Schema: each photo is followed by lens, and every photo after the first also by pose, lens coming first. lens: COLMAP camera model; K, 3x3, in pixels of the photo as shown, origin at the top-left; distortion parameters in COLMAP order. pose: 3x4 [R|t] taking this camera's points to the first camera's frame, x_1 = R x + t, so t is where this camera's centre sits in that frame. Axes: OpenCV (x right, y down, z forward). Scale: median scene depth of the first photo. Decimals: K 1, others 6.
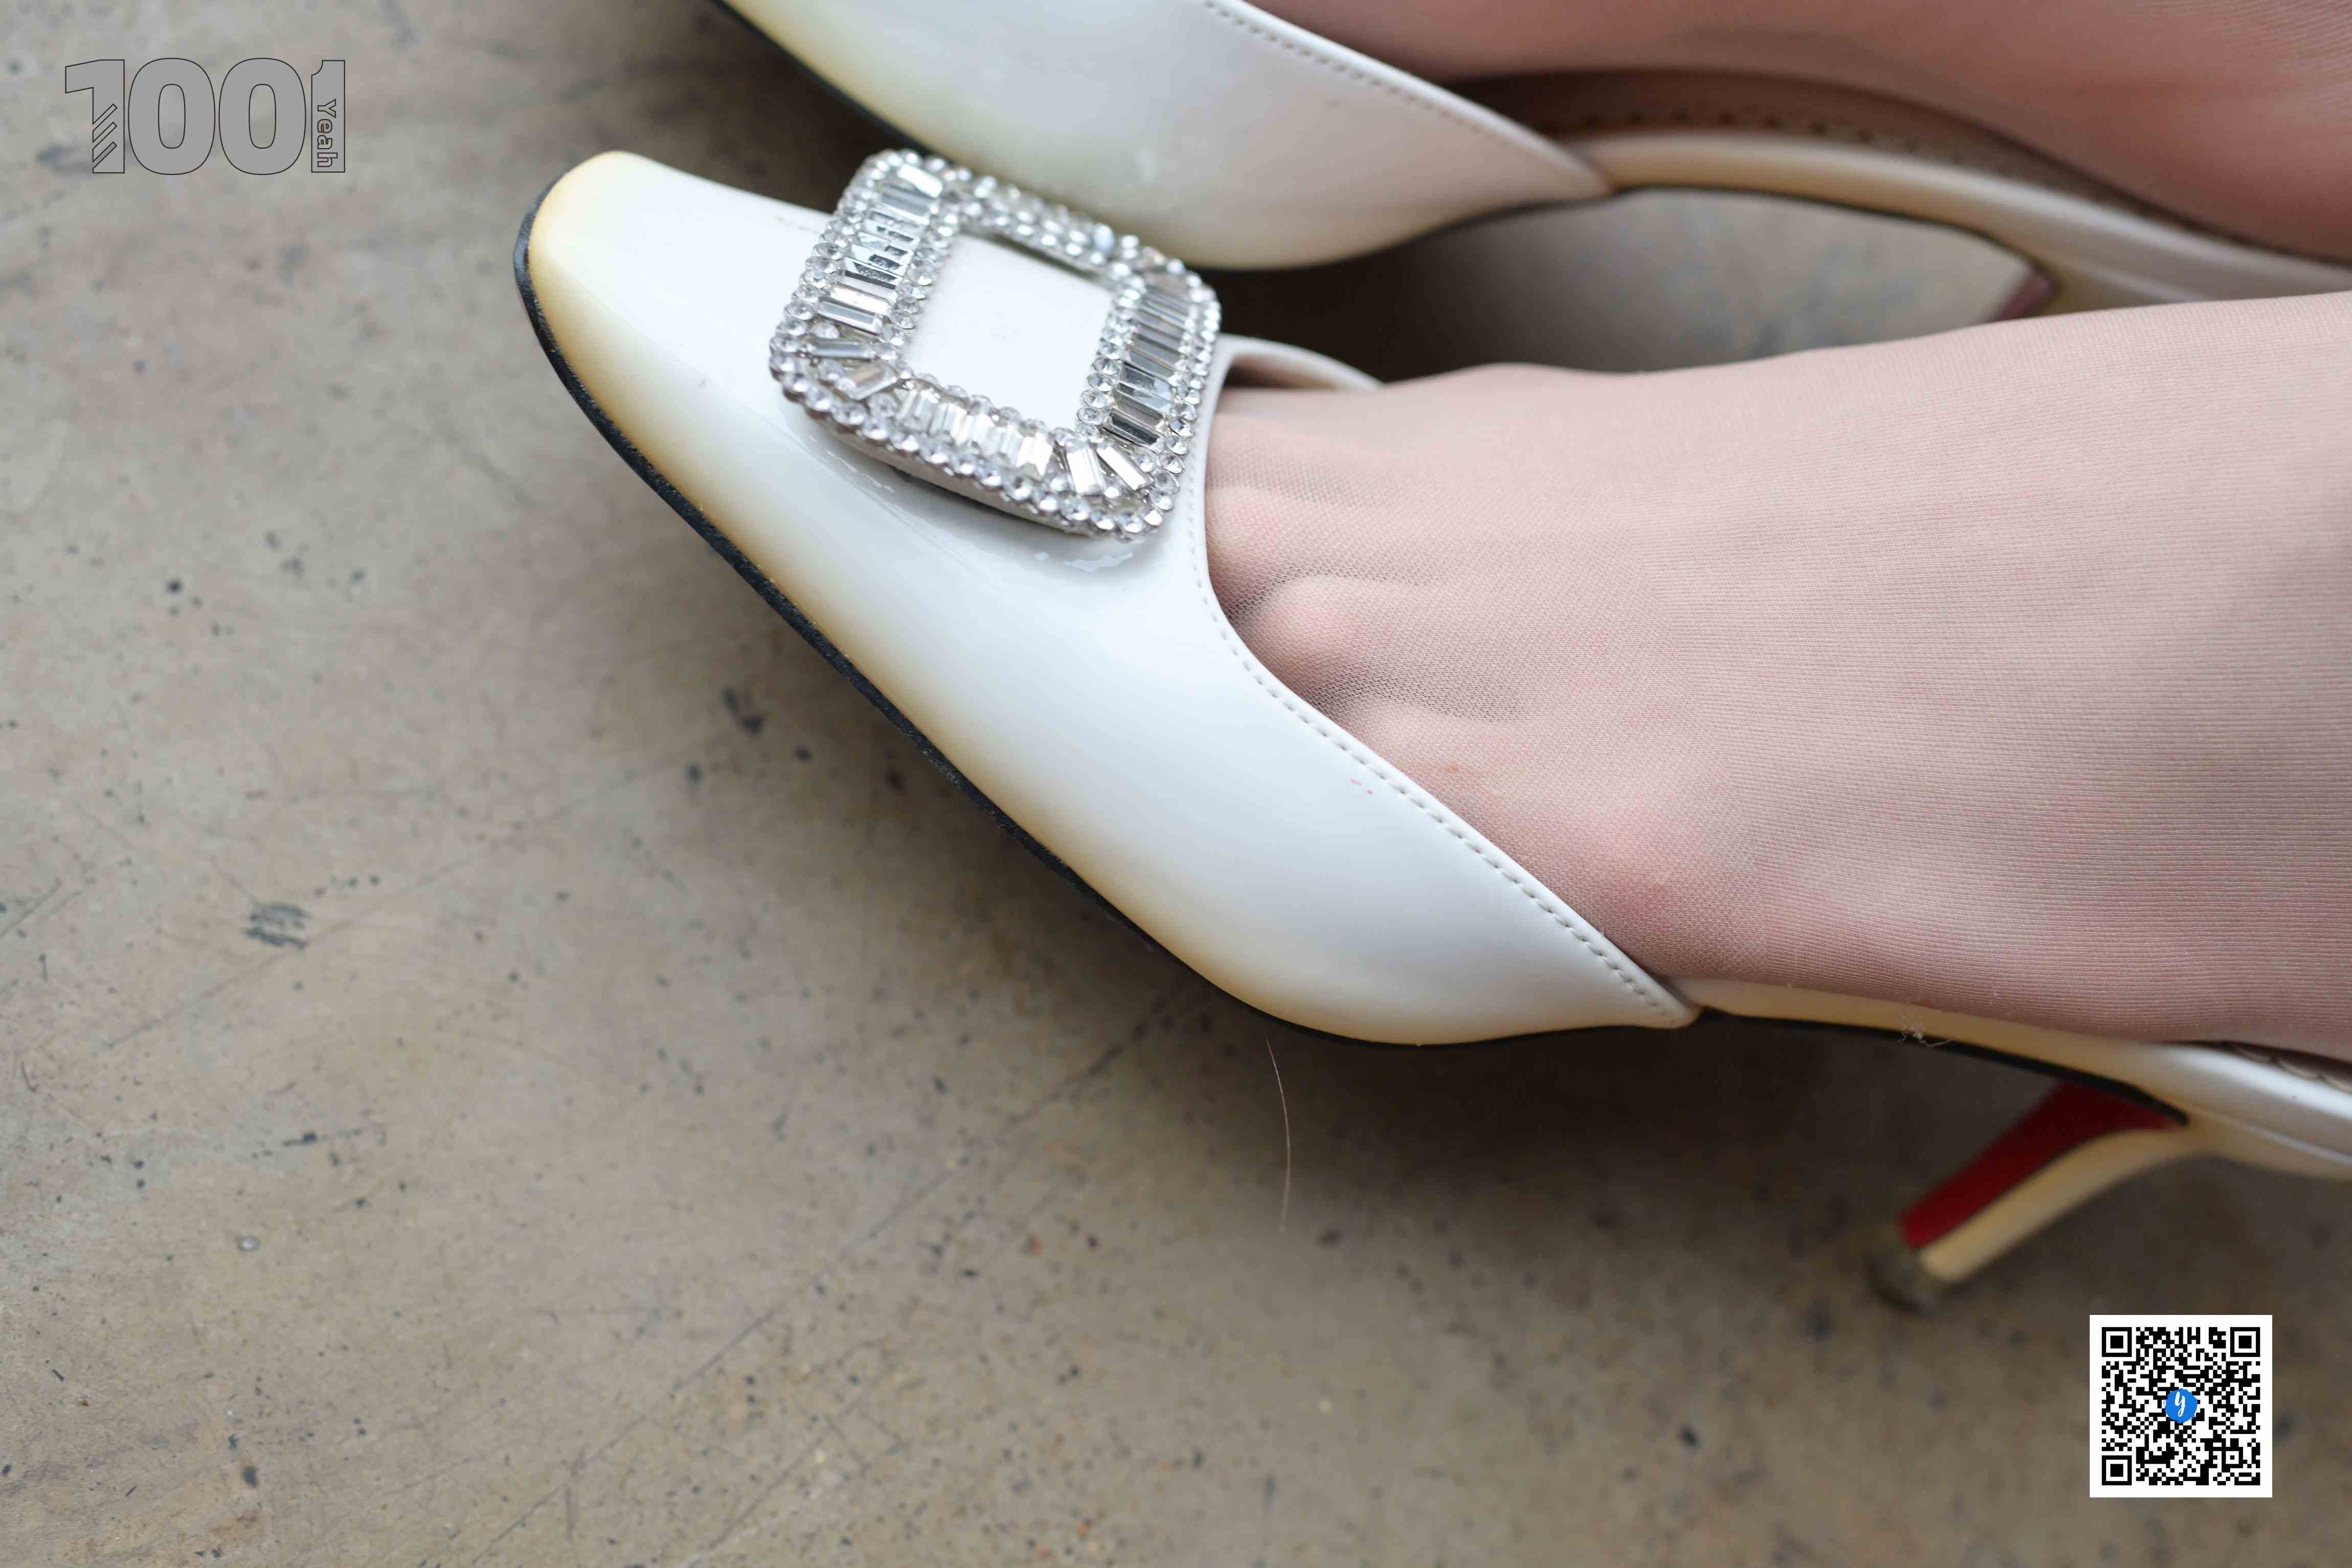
lens RADIAL K [[2422.9, 0, 1164.6], [0, 2422.9, 789.6], [0, 0, 1]] dist [0.006700, 0.000000]
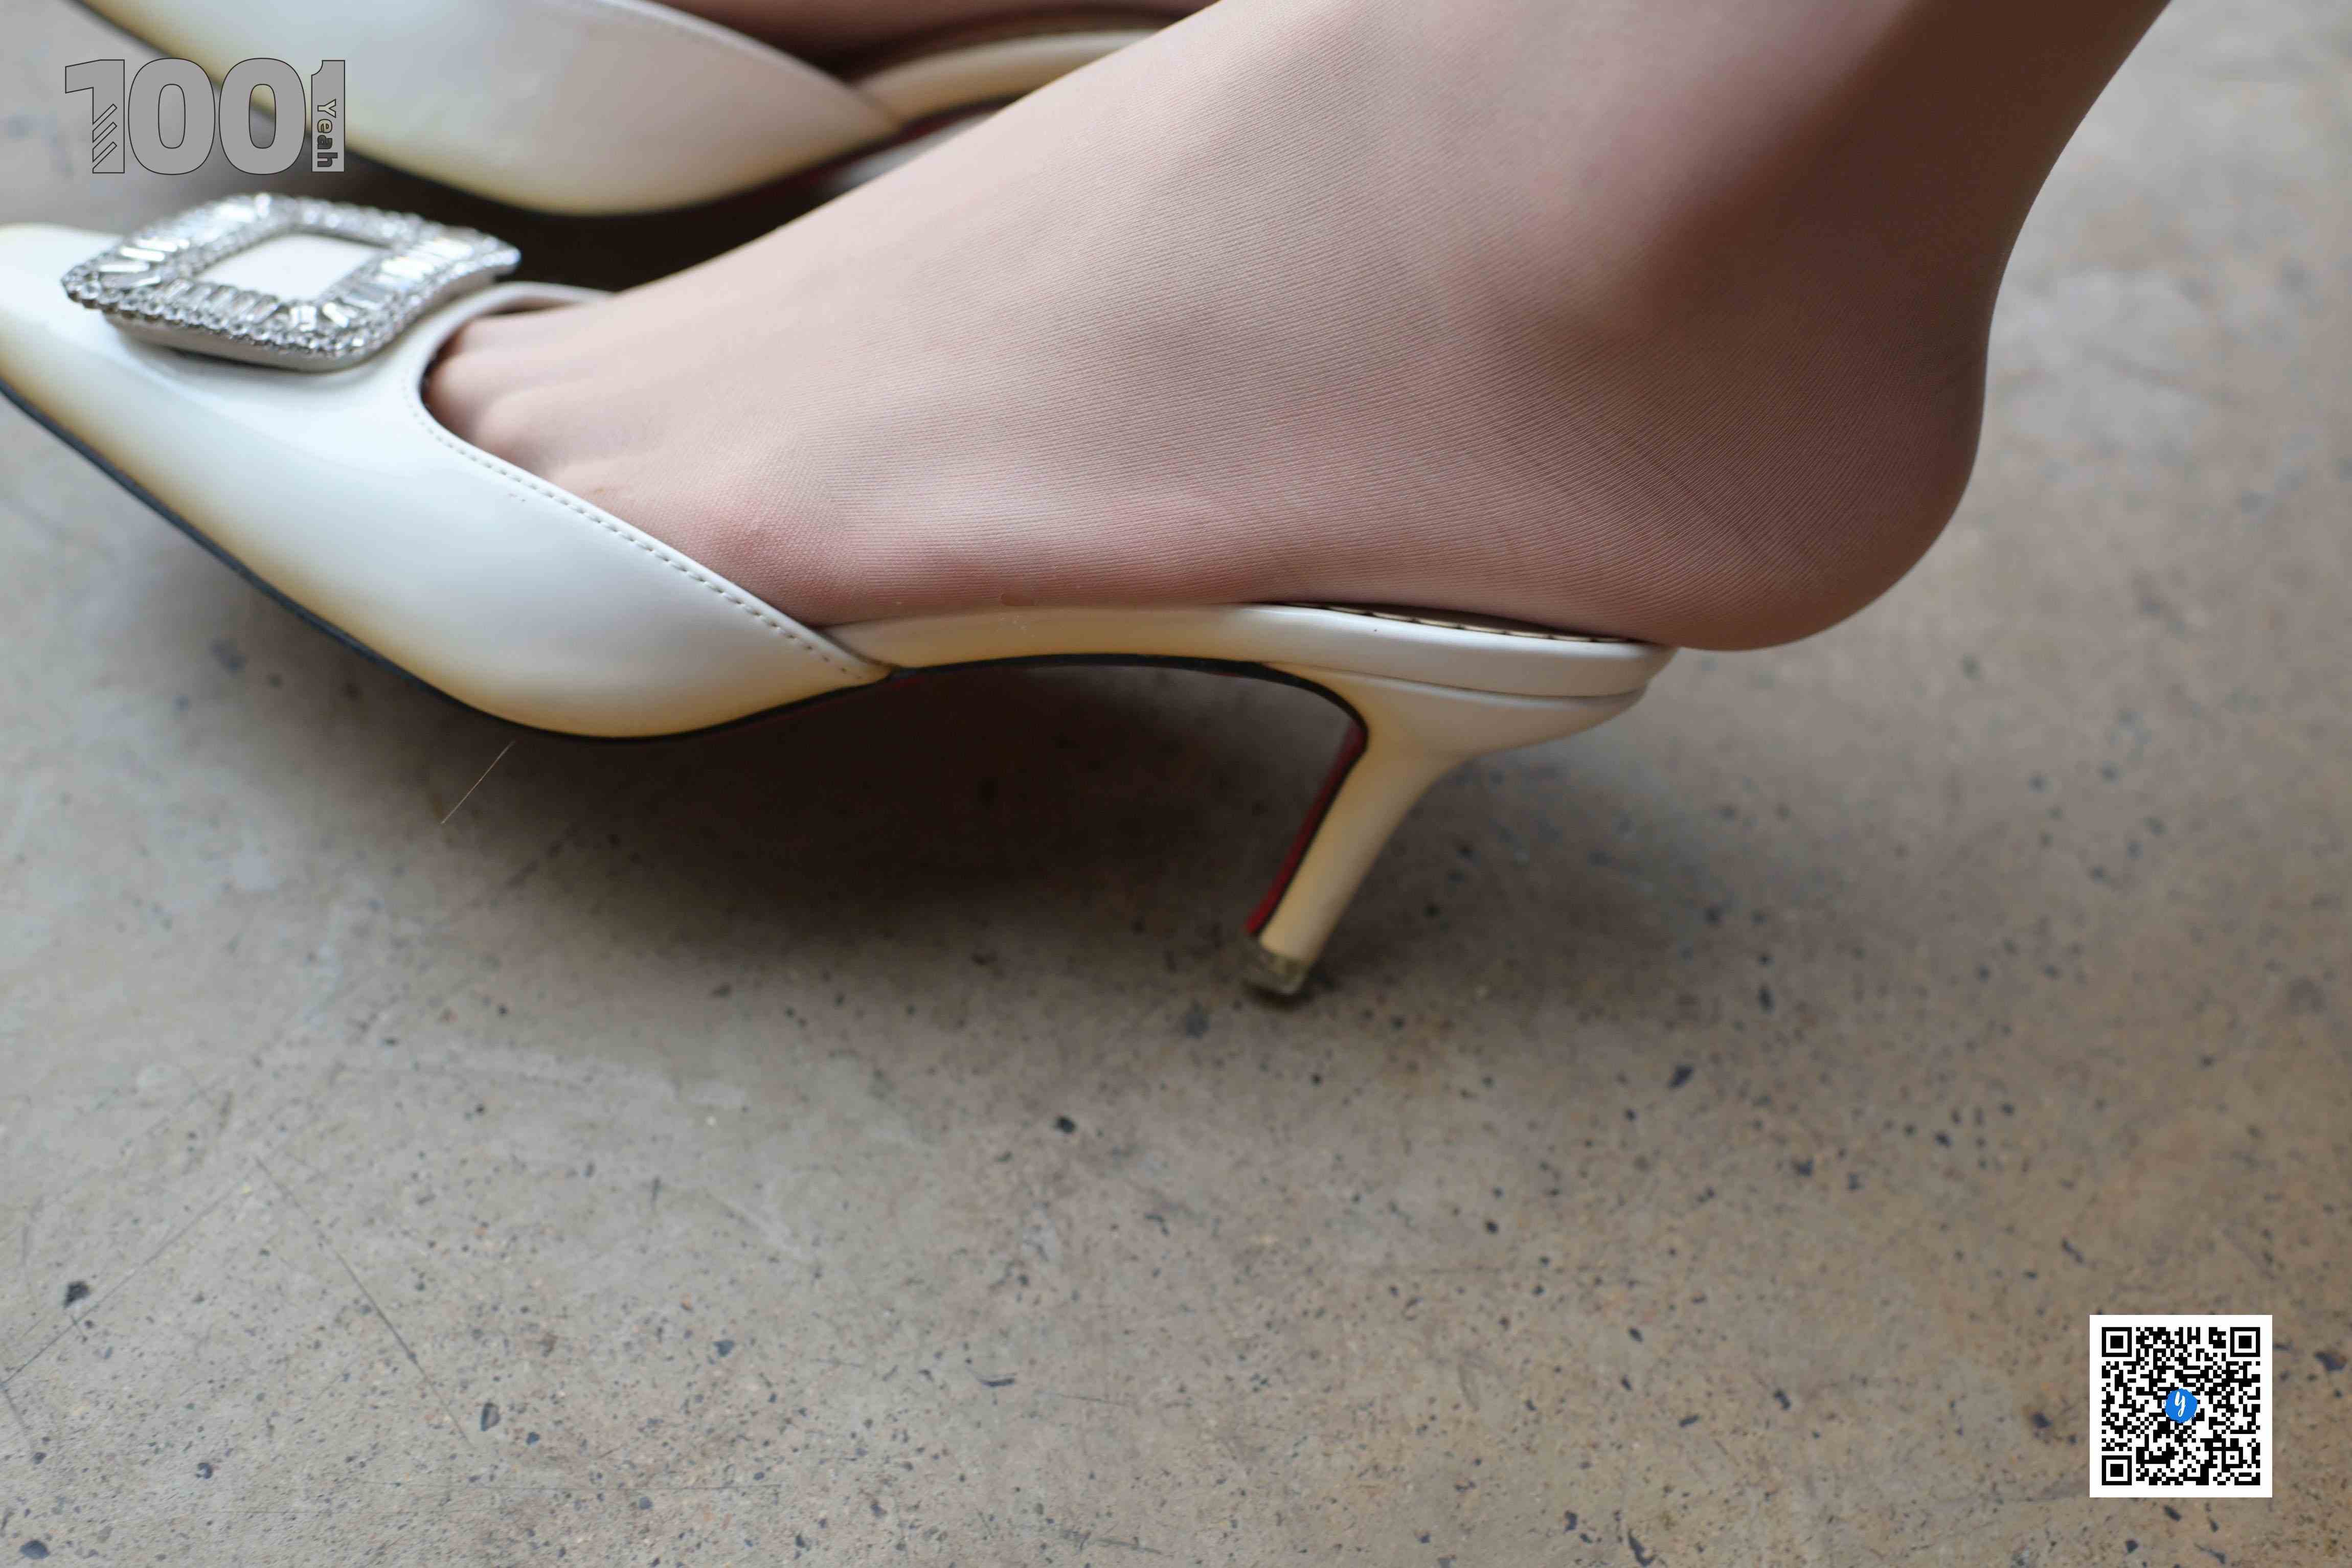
lens RADIAL K [[2358.5, 0, 1183.6], [0, 2358.5, 822.5], [0, 0, 1]] dist [0.004600, 0.000000]
pose [[0.974974, -0.181809, -0.127947, 0.462894], [0.143896, 0.954773, -0.260198, 0.453979], [0.169467, 0.235275, 0.957041, -0.054863]]
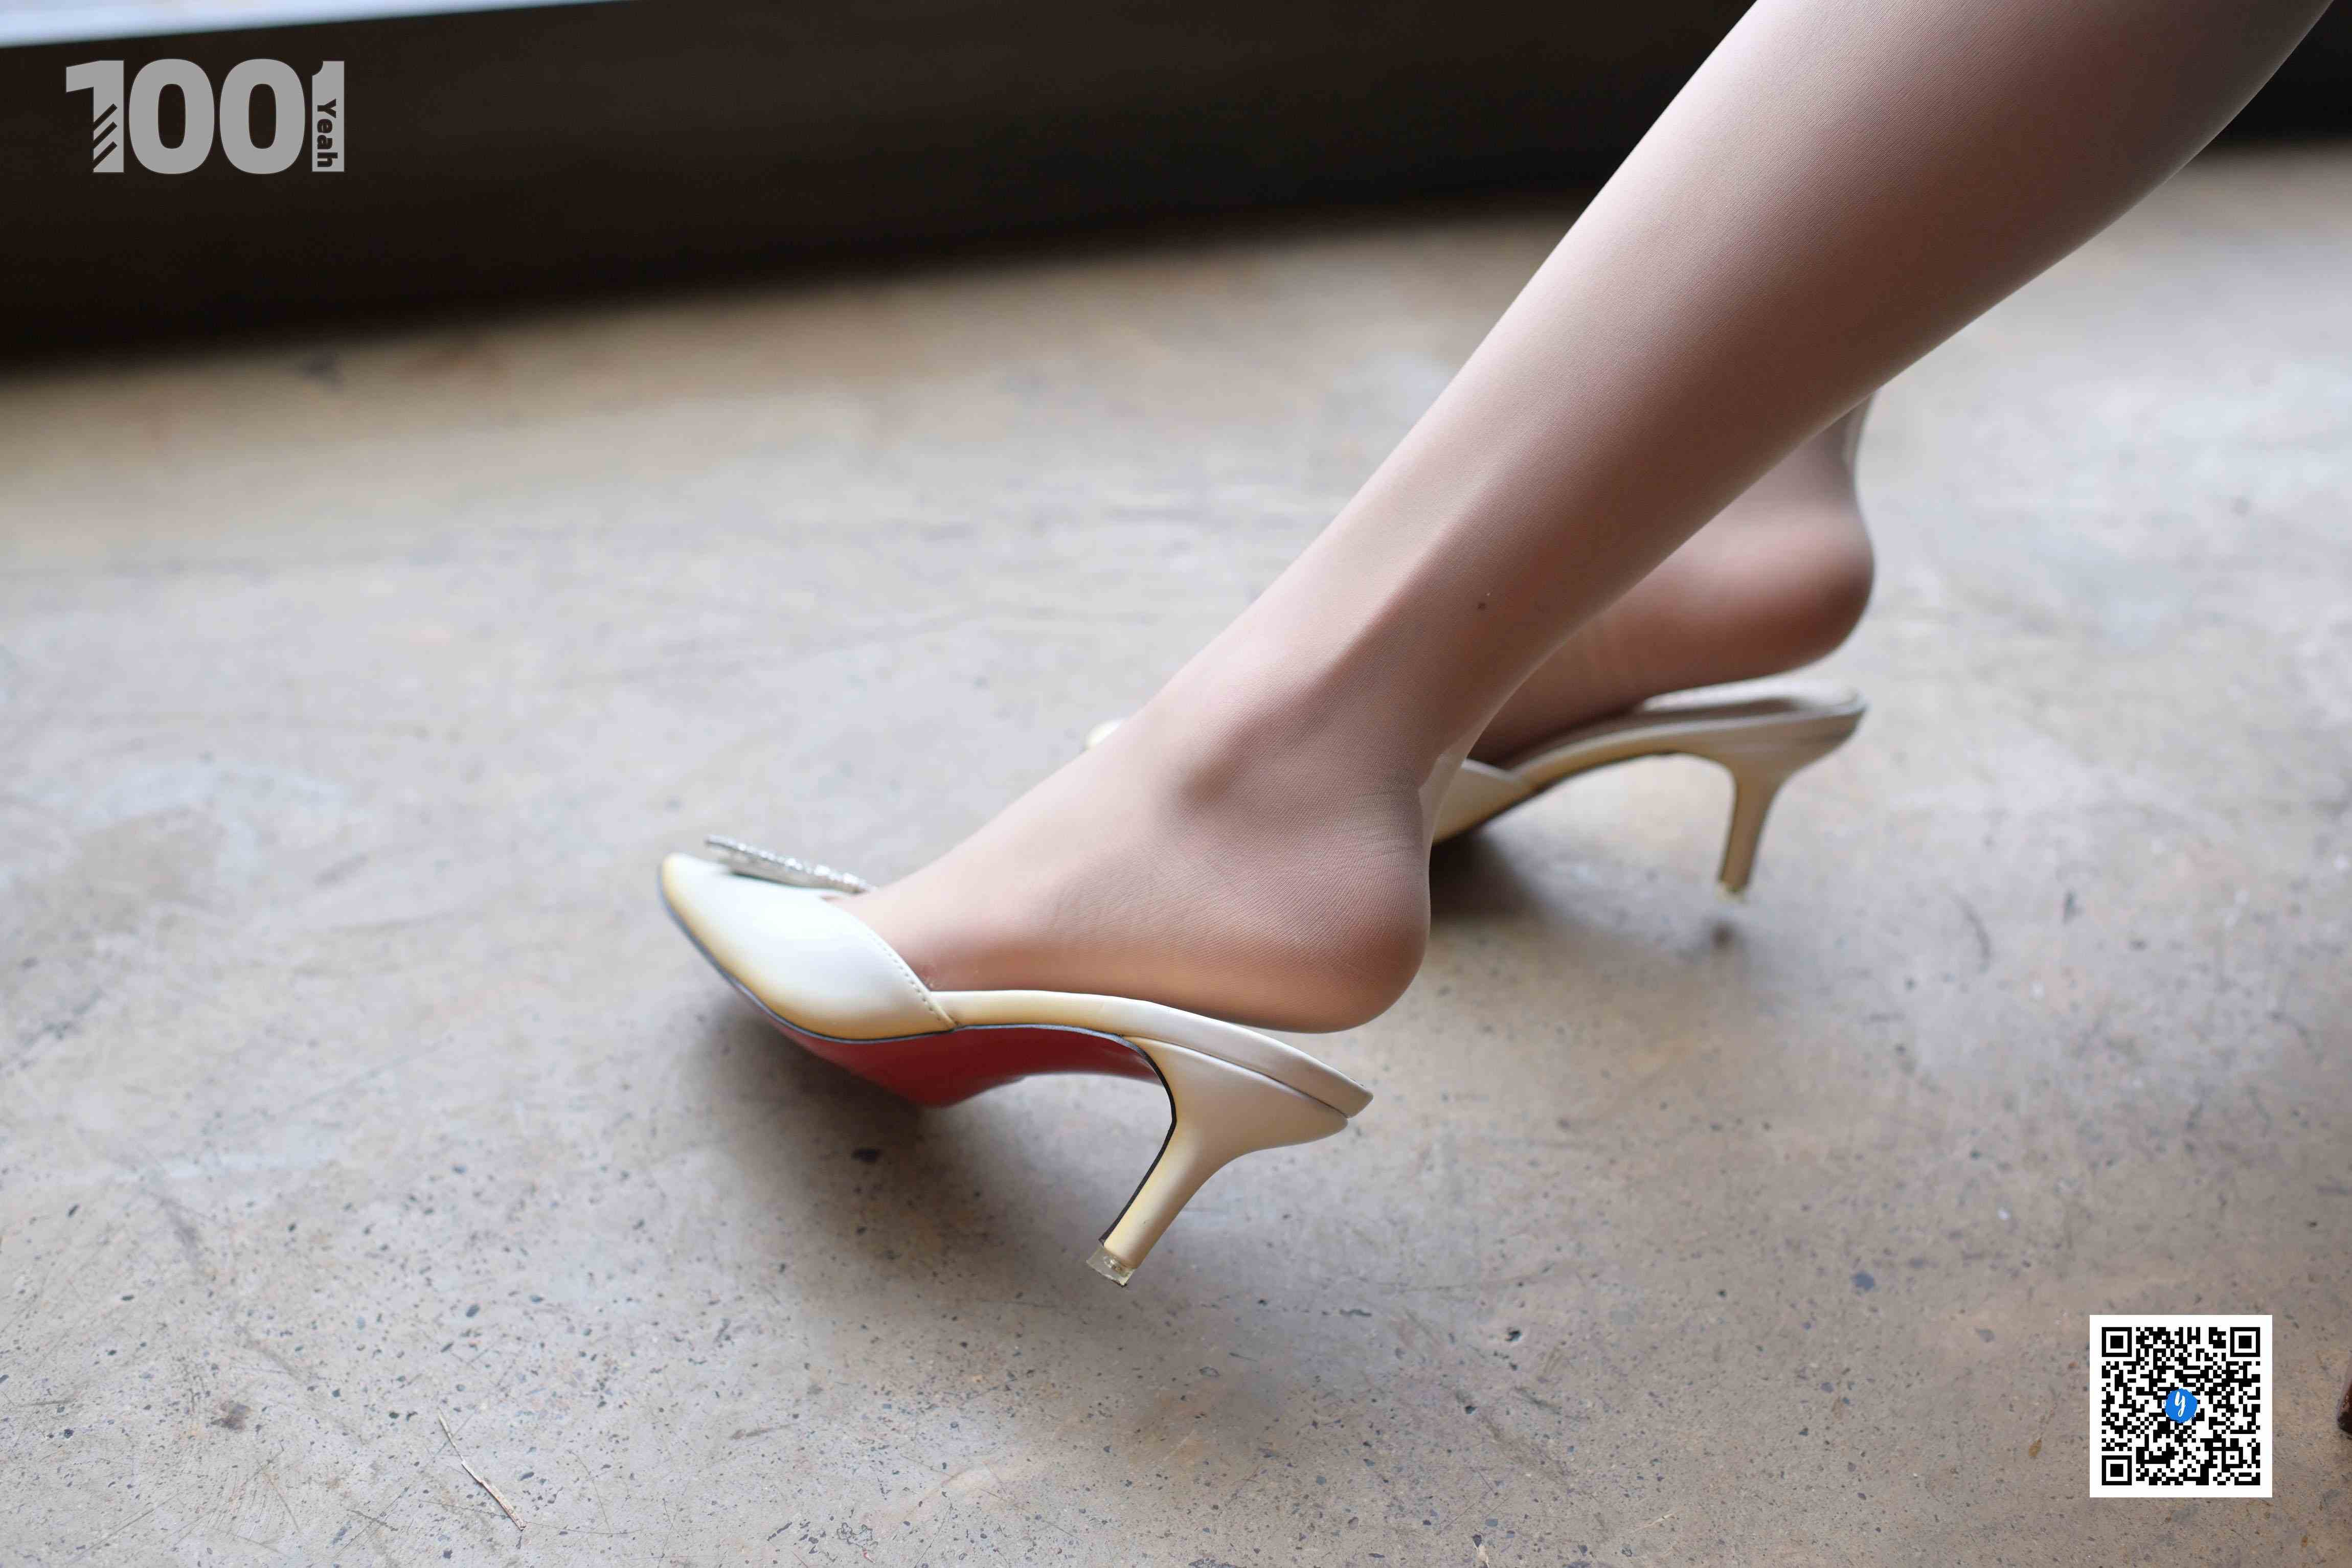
lens RADIAL K [[2358.5, 0, 1176.2], [0, 2358.5, 804.3], [0, 0, 1]] dist [0.004600, 0.000000]
pose [[0.952866, -0.118511, -0.279287, 0.984986], [-0.083710, 0.782118, -0.617482, 1.722493], [0.291614, 0.611757, 0.735333, -0.900642]]
